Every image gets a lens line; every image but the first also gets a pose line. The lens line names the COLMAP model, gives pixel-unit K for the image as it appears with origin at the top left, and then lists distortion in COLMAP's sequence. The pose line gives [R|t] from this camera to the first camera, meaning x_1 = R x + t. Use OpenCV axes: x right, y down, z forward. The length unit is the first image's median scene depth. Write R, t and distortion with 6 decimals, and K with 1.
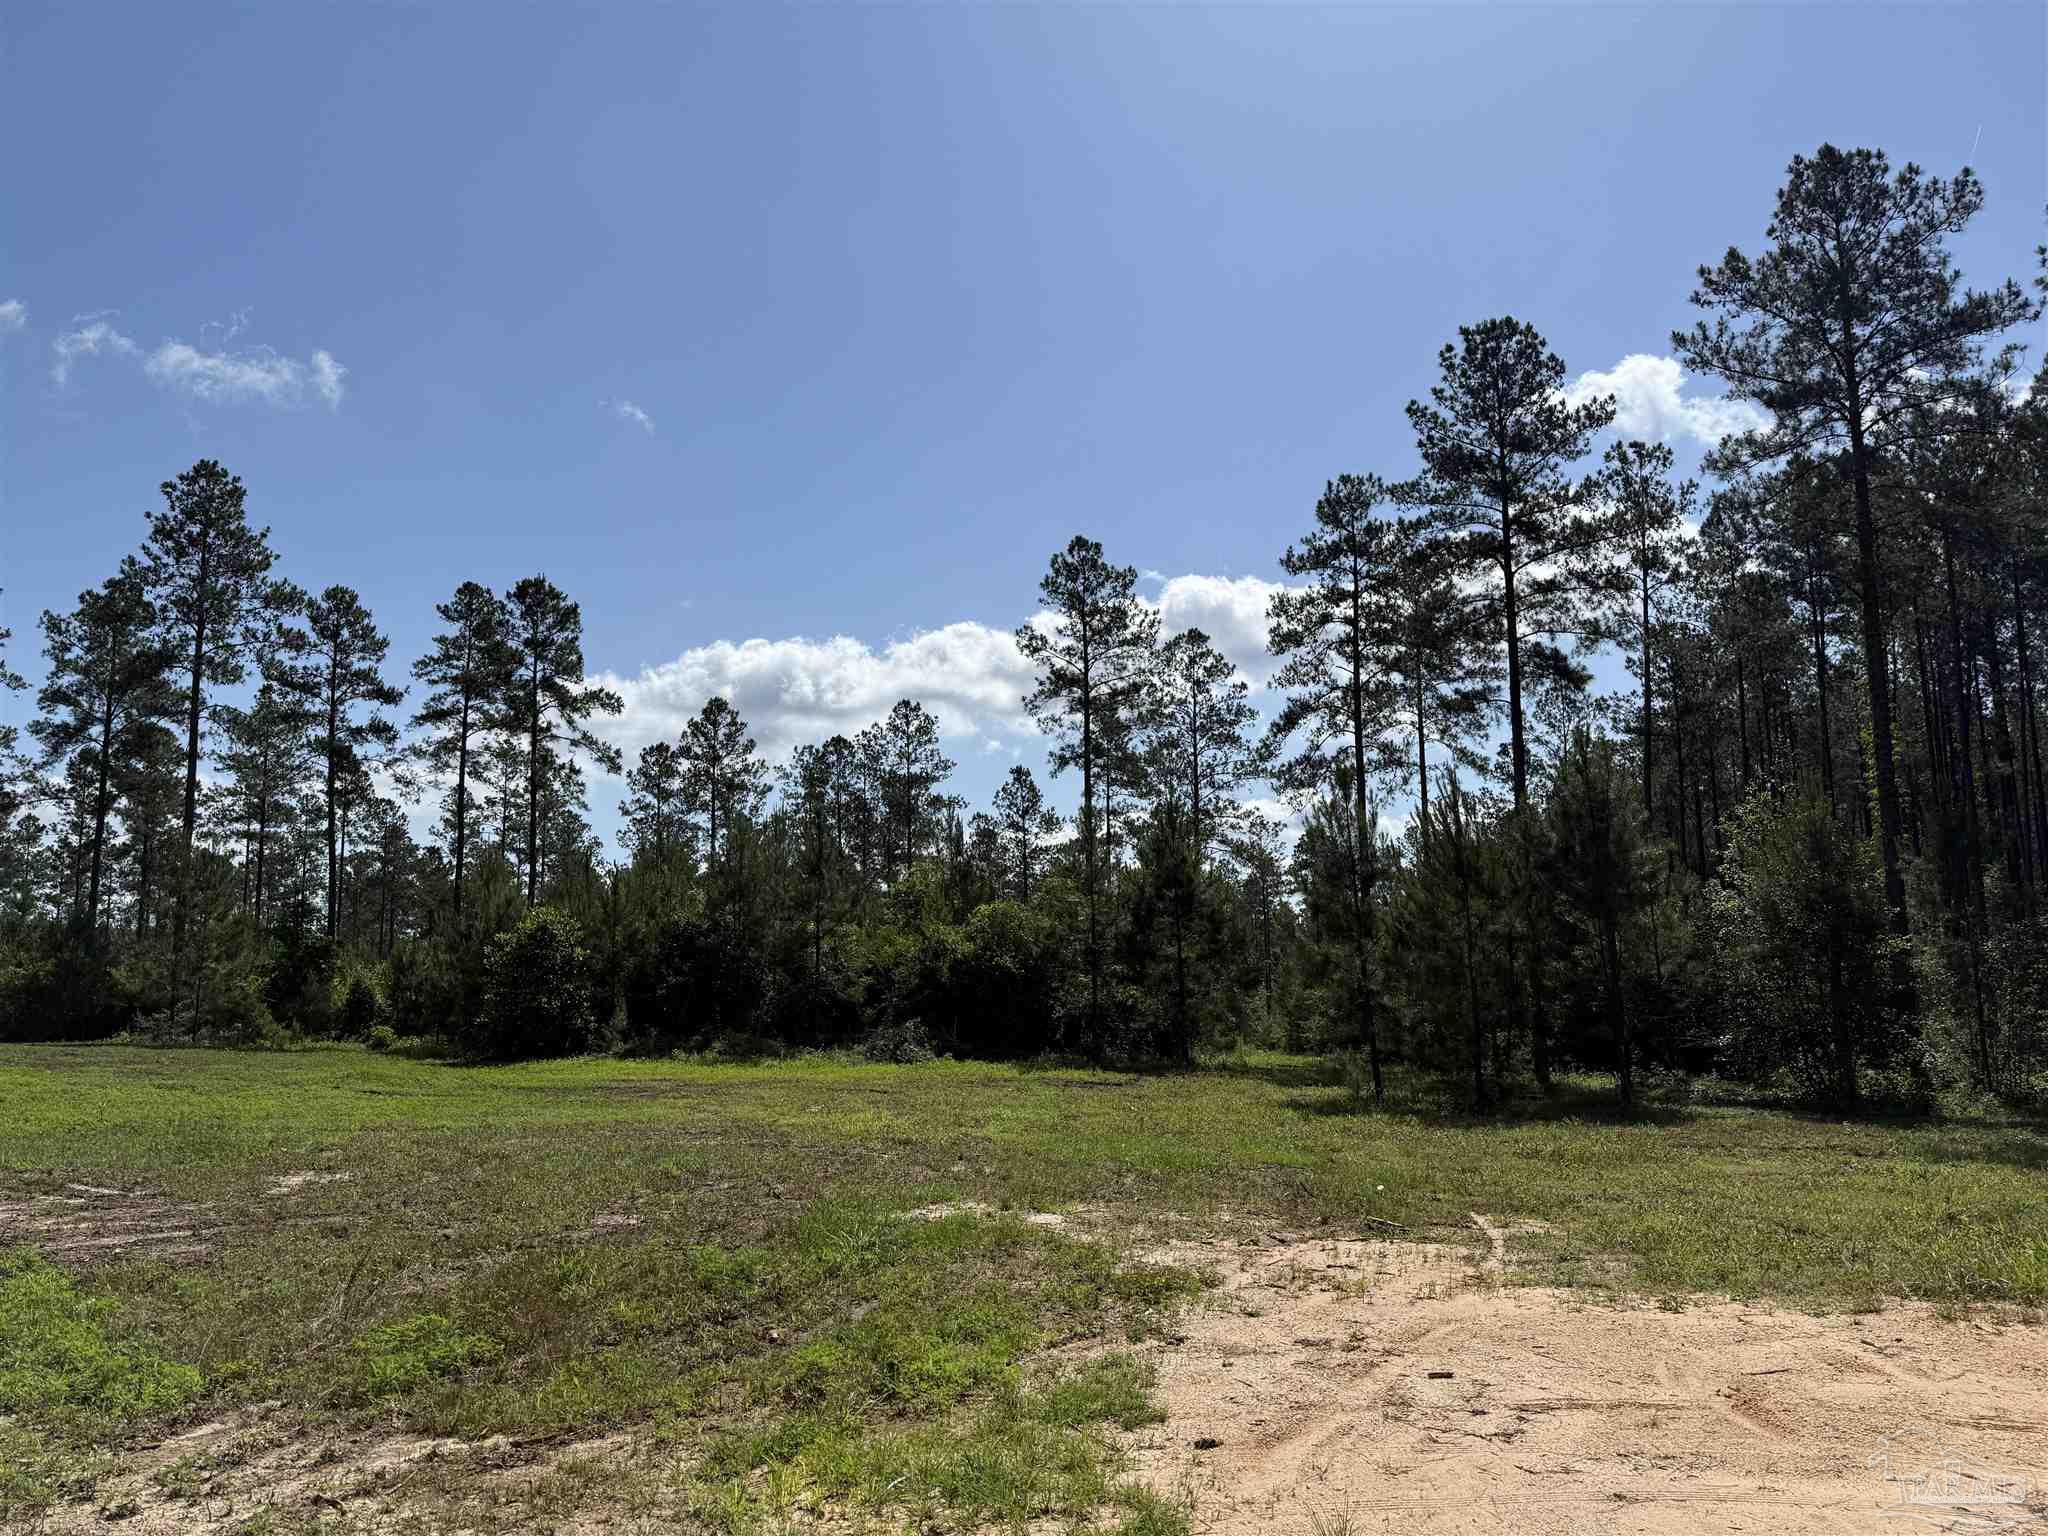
lens RADIAL K [[1370.5, 0, 1024.0], [0, 1370.5, 768.0], [0, 0, 1]] dist [0.029256, -0.049430]
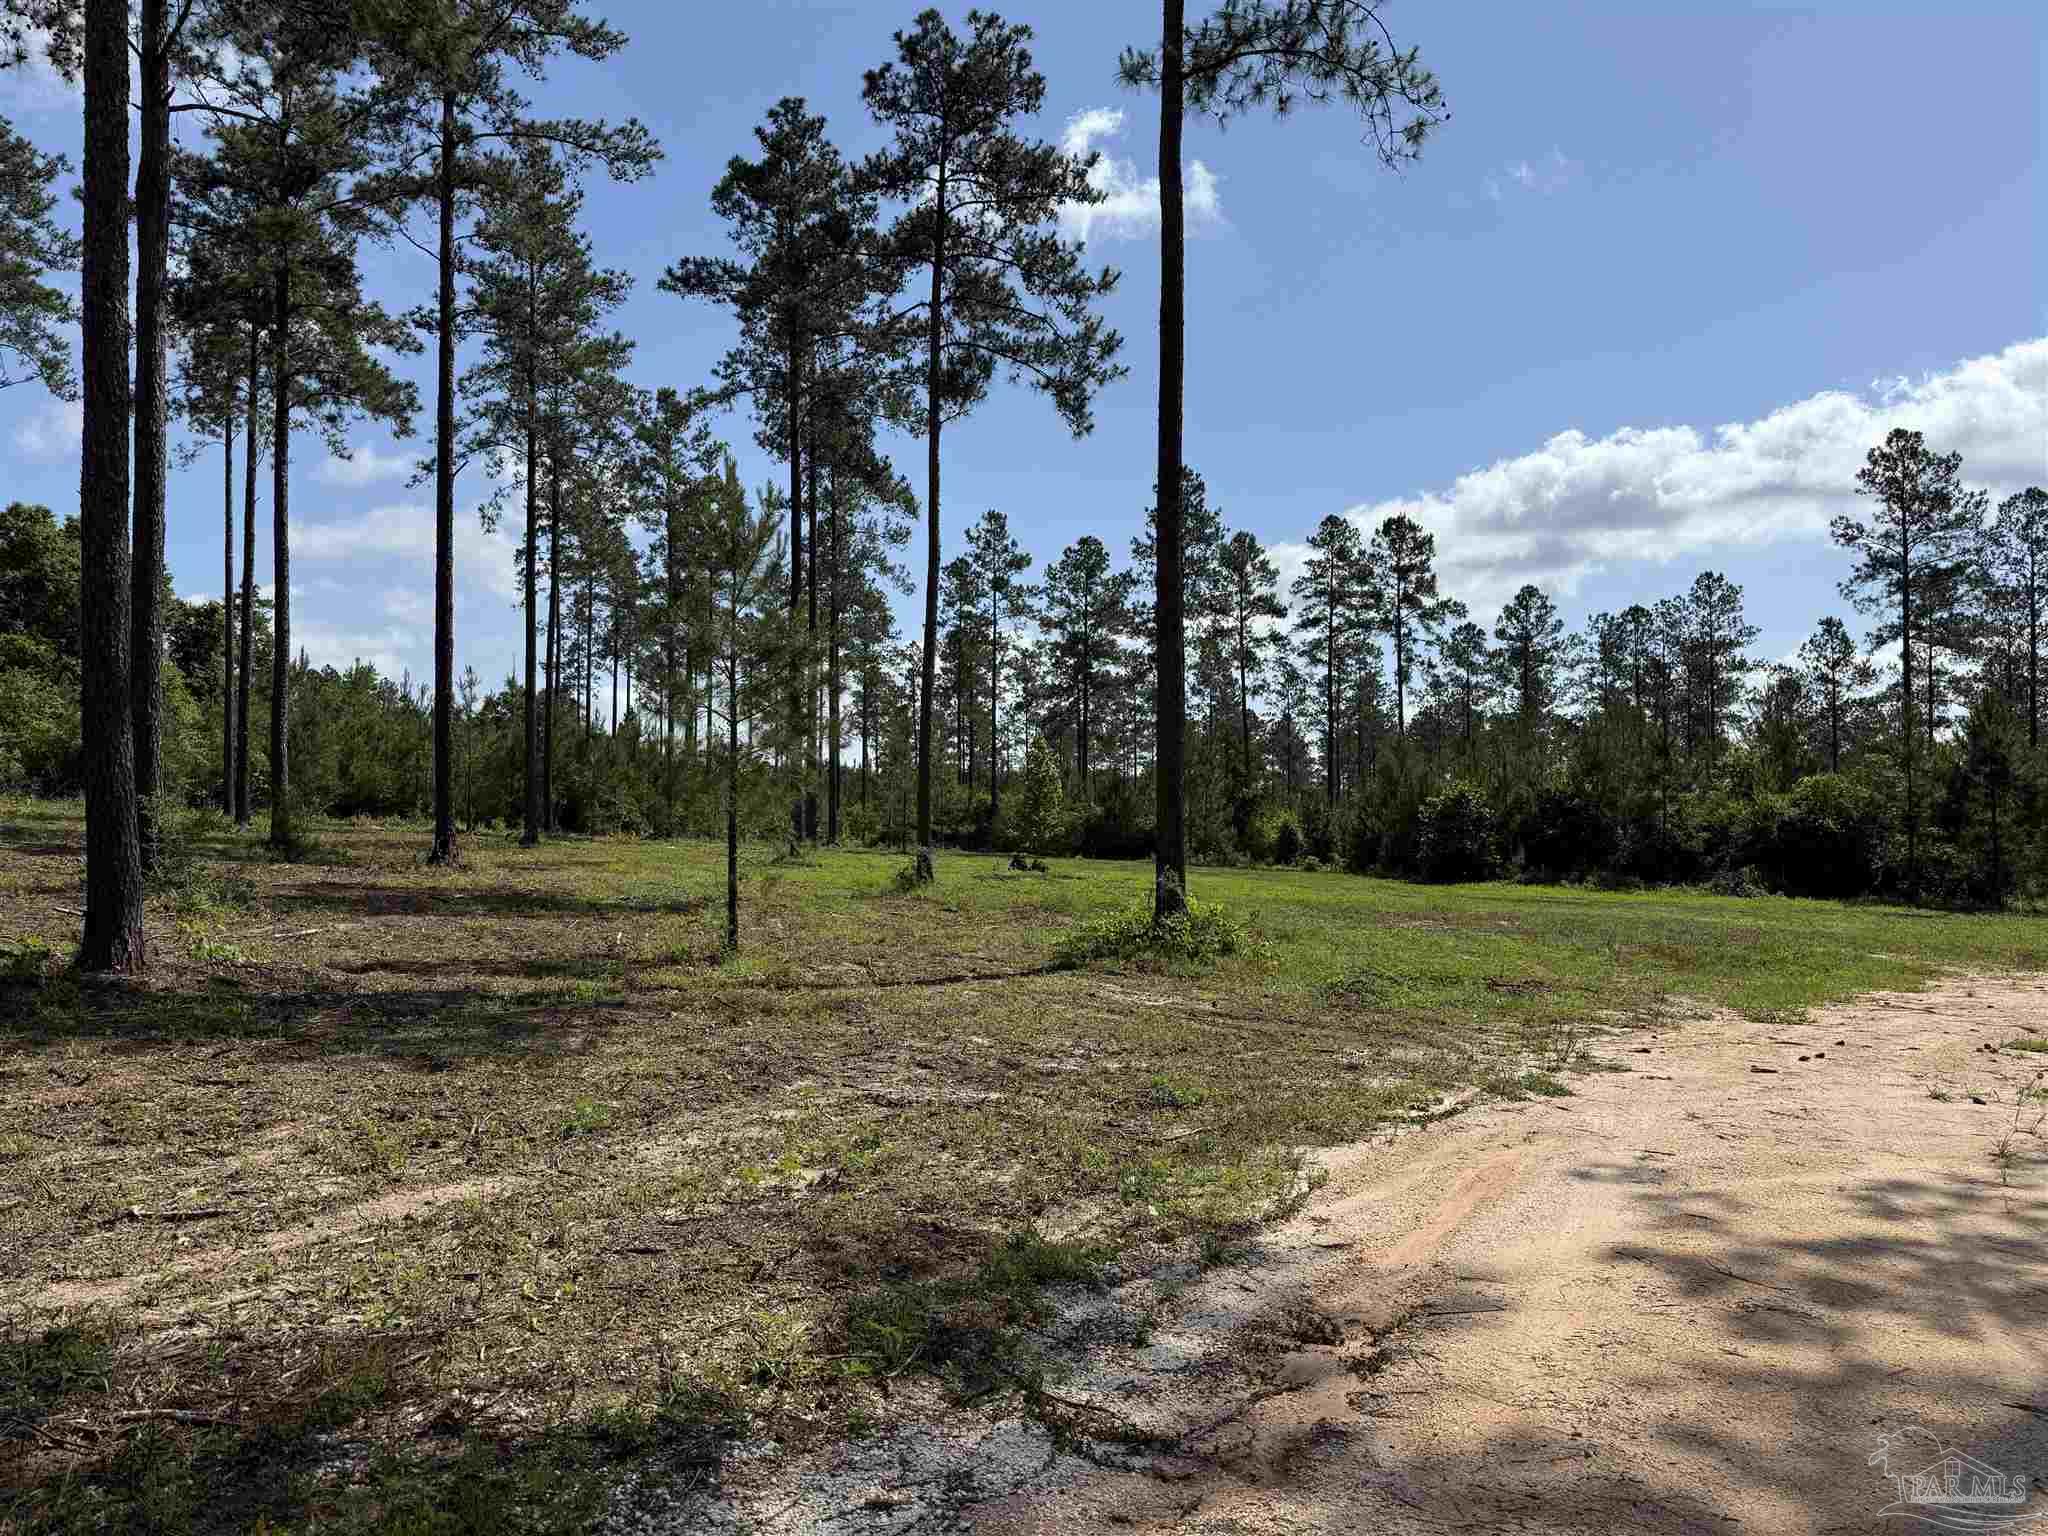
lens RADIAL K [[1370.5, 0, 1024.0], [0, 1370.5, 768.0], [0, 0, 1]] dist [0.029256, -0.049430]
pose [[0.863993, -0.002792, -0.503496, -0.009753], [0.061265, 0.993137, 0.099624, -0.053156], [0.499763, -0.116922, 0.858235, -0.296796]]
